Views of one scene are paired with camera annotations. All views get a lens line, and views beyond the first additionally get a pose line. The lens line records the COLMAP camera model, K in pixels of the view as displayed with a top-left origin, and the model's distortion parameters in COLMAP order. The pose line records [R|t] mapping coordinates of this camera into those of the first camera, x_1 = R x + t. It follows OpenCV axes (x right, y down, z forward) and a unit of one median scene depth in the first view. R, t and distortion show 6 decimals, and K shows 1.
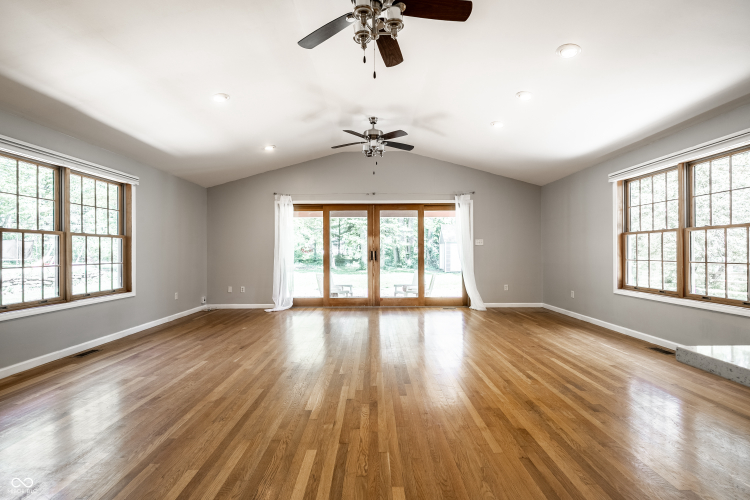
lens RADIAL K [[337.9, 0, 375.9], [0, 337.9, 248.9], [0, 0, 1]] dist [0.002071, -0.001034]
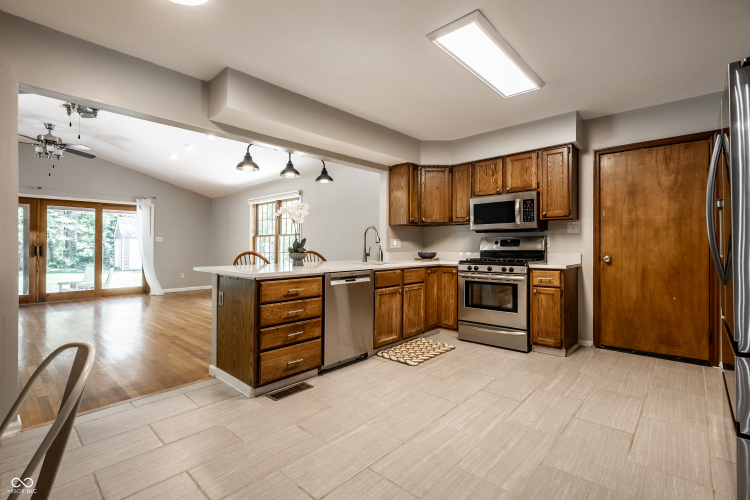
lens RADIAL K [[337.9, 0, 365.3], [0, 337.9, 241.3], [0, 0, 1]] dist [0.002071, -0.001034]
pose [[0.677137, 0.016051, 0.735682, -0.086379], [-0.006805, 0.999856, -0.015551, 0.001156], [-0.735825, 0.005524, 0.677149, -0.368331]]
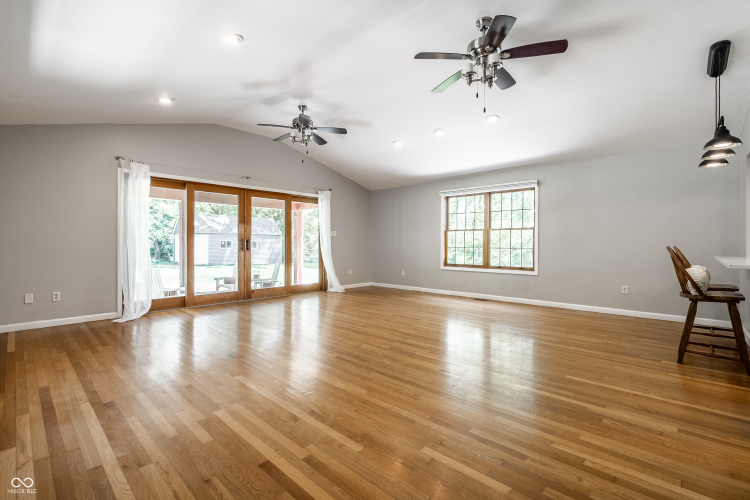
lens RADIAL K [[337.9, 0, 356.6], [0, 337.9, 244.2], [0, 0, 1]] dist [0.002071, -0.001034]
pose [[0.698768, 0.005894, 0.715324, -0.466463], [-0.011837, 0.999924, 0.003324, 0.011519], [-0.715250, -0.010790, 0.698785, 0.142172]]
